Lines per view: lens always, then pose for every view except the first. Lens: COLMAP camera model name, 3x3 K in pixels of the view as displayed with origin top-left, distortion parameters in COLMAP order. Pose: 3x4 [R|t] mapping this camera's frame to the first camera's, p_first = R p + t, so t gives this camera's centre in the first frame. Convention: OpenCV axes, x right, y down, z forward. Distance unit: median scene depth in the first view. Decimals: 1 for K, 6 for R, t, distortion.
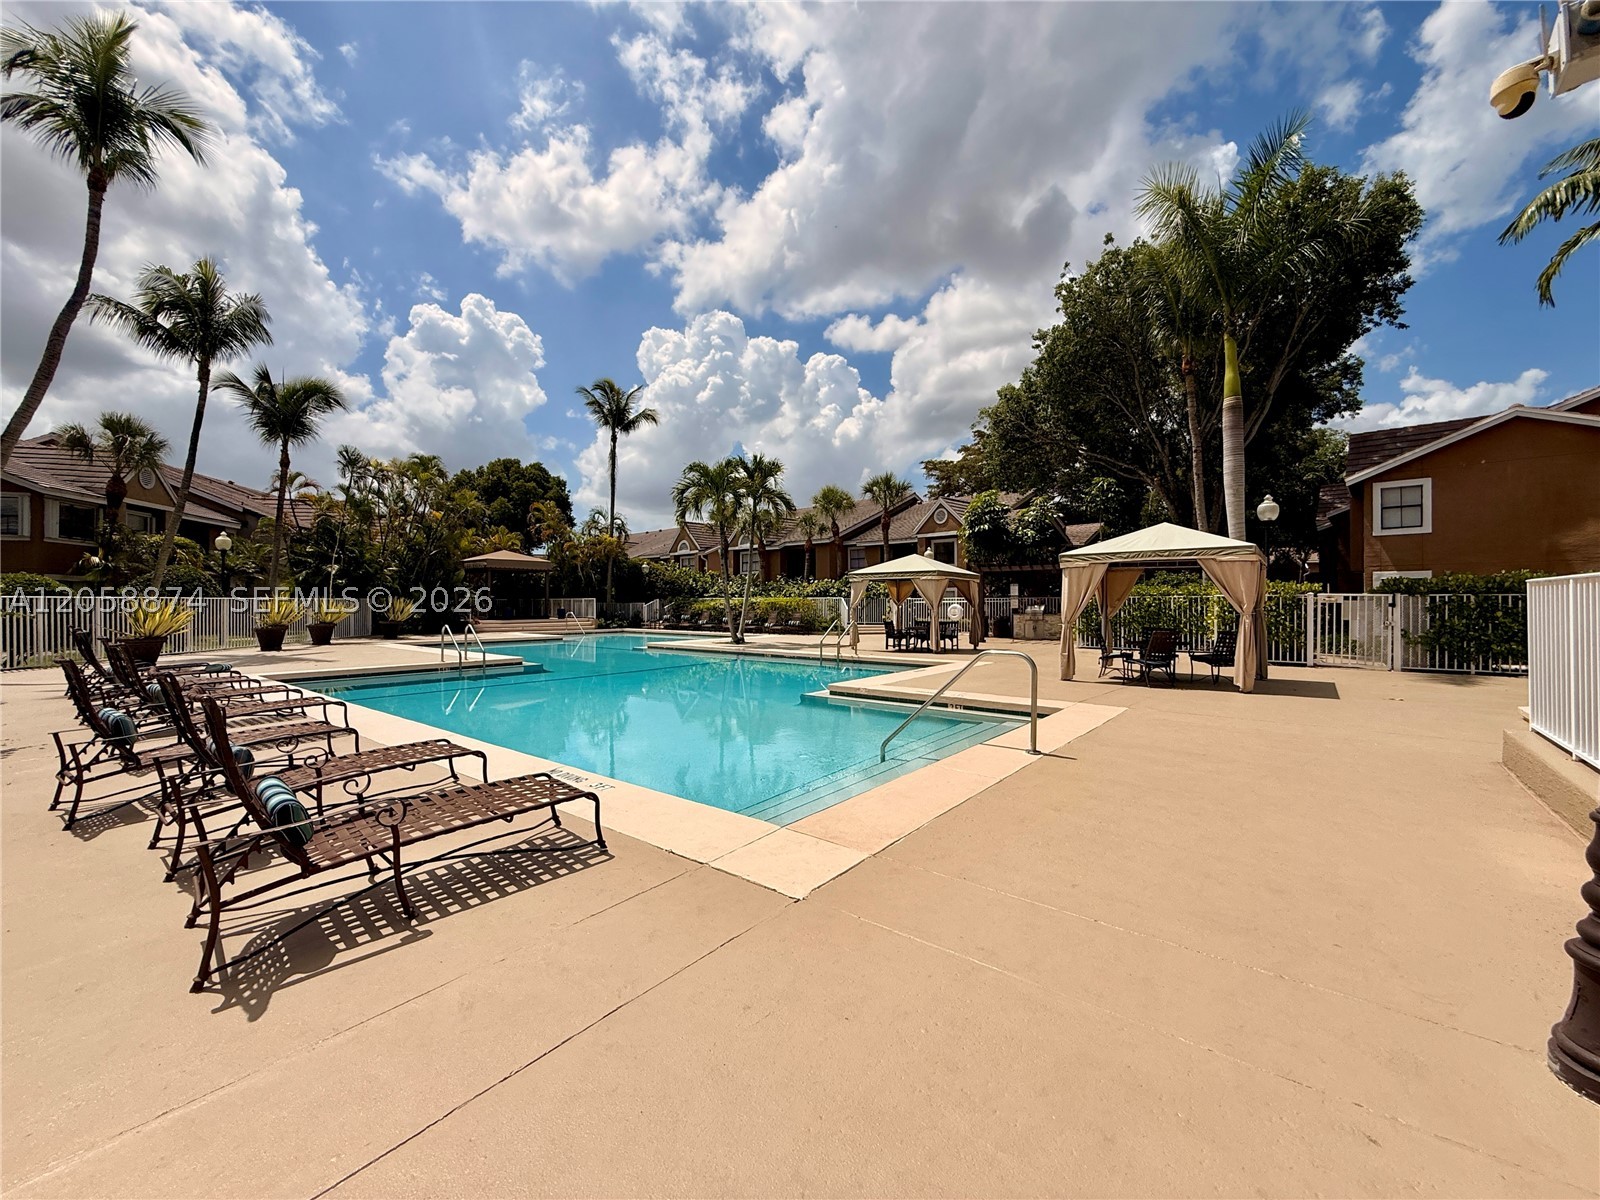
lens RADIAL K [[634.3, 0, 800.0], [0, 634.3, 600.0], [0, 0, 1]] dist [-0.001755, -0.000269]
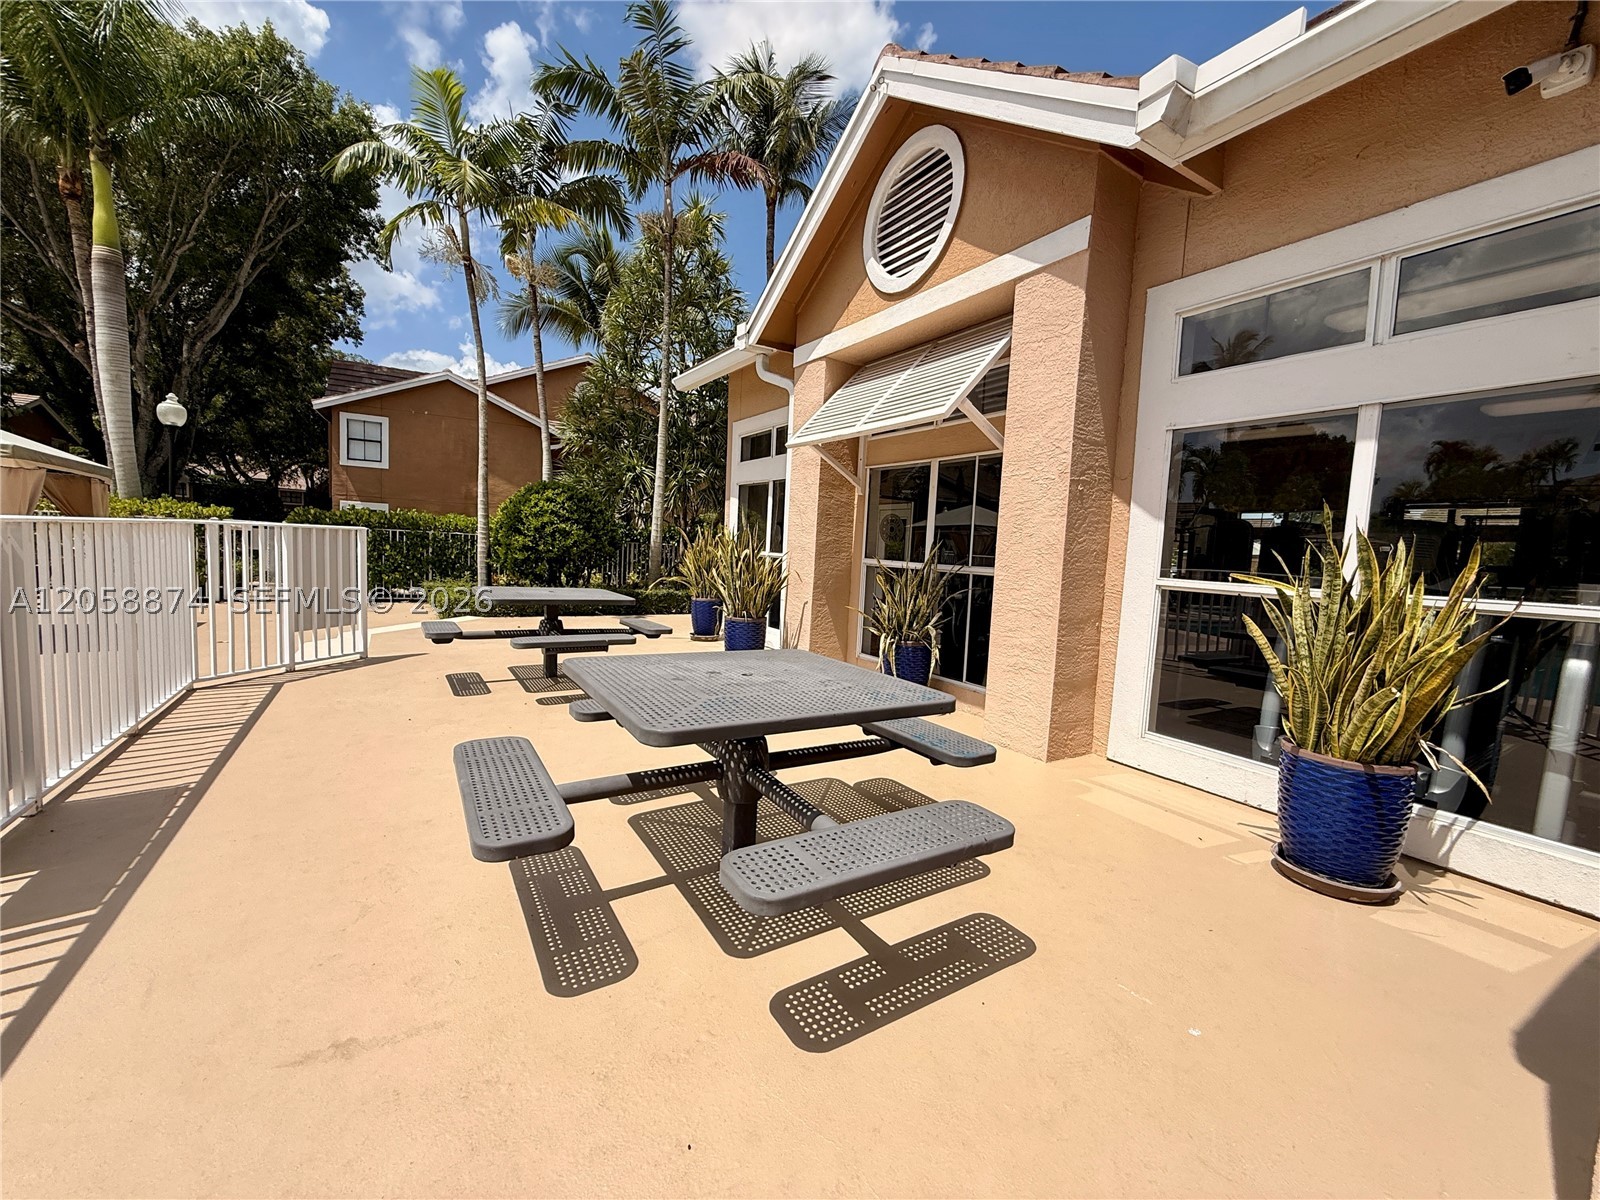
lens RADIAL K [[634.3, 0, 800.0], [0, 634.3, 600.0], [0, 0, 1]] dist [-0.001755, -0.000269]
pose [[0.321176, -0.059367, 0.945157, 0.171969], [-0.057843, 0.994940, 0.082150, -0.011967], [-0.945251, -0.081056, 0.316117, -0.035227]]
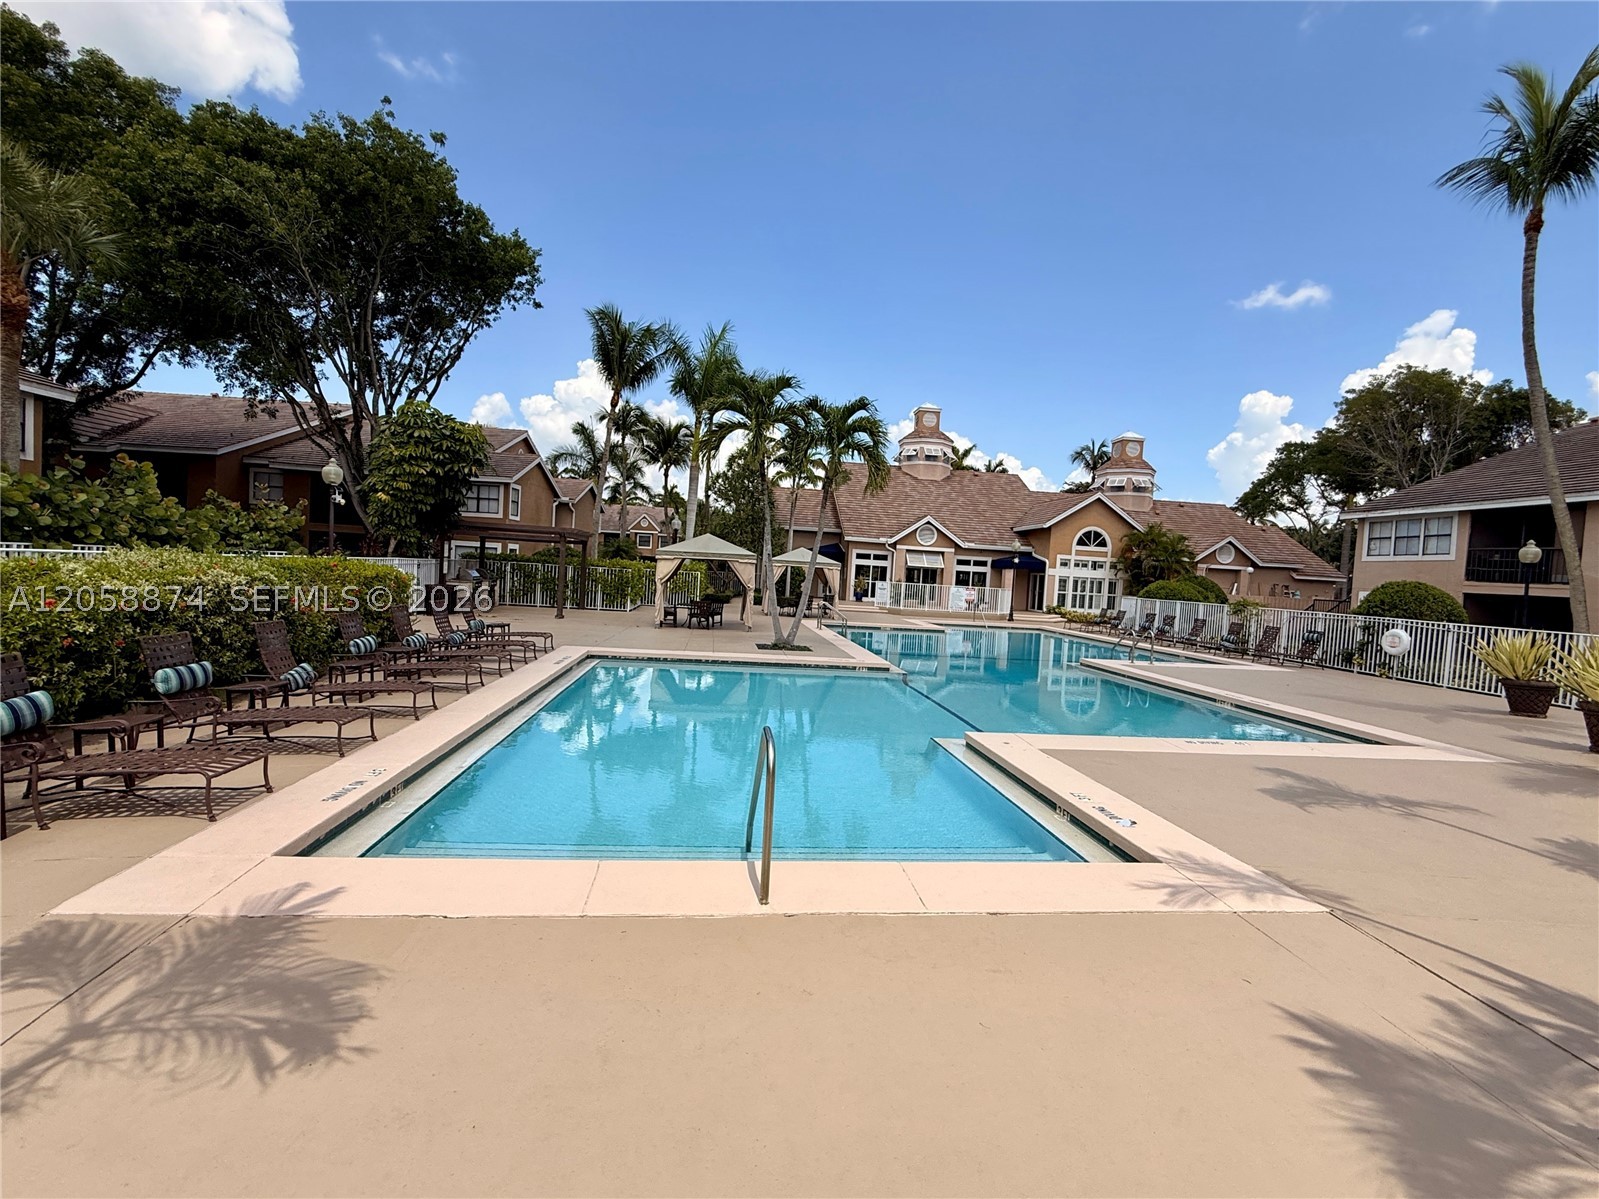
lens RADIAL K [[682.2, 0, 799.5], [0, 682.2, 599.5], [0, 0, 1]] dist [0.001086, -0.000150]
pose [[-0.715562, -0.067355, 0.695294, -0.687009], [-0.061404, 0.997553, 0.033442, -0.008174], [-0.695845, -0.018764, -0.717947, 1.712432]]
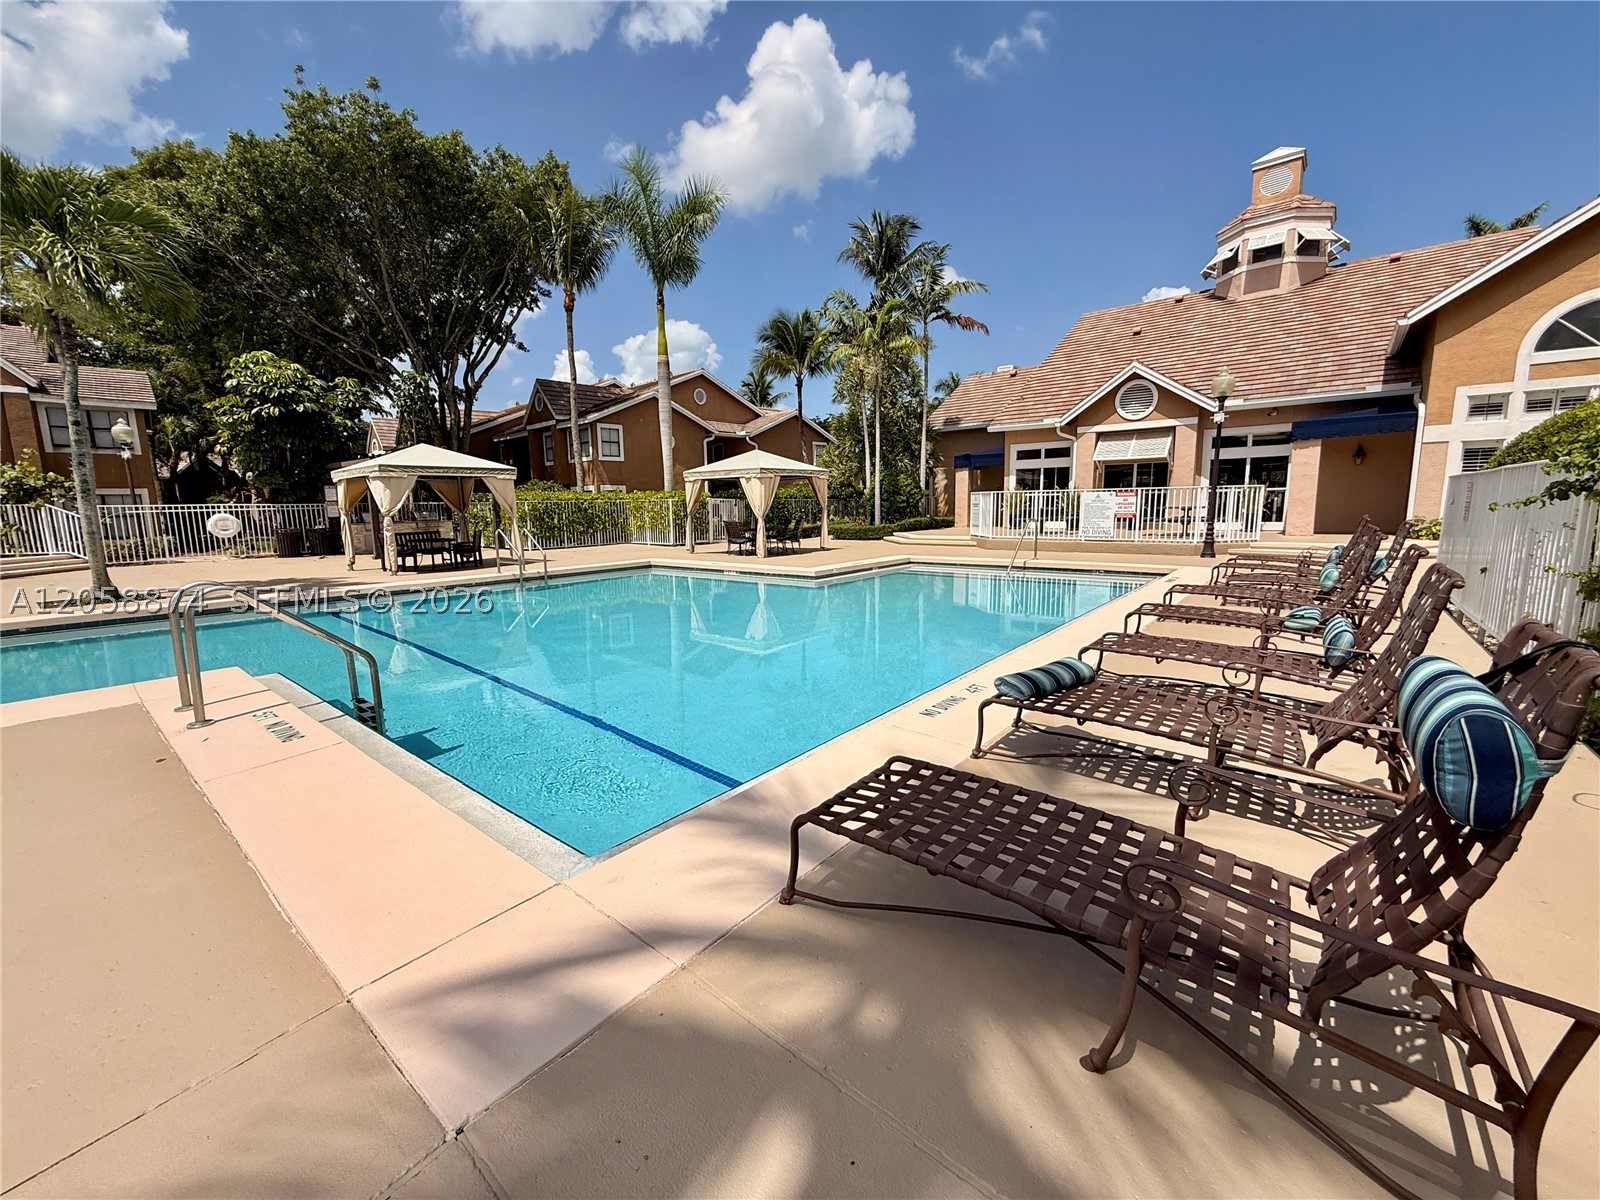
lens RADIAL K [[634.3, 0, 800.0], [0, 634.3, 600.0], [0, 0, 1]] dist [-0.001755, -0.000269]
pose [[-0.004680, -0.145439, 0.989356, -0.586703], [0.010769, 0.989302, 0.145482, 0.009514], [-0.999931, 0.011335, -0.003064, 0.553345]]
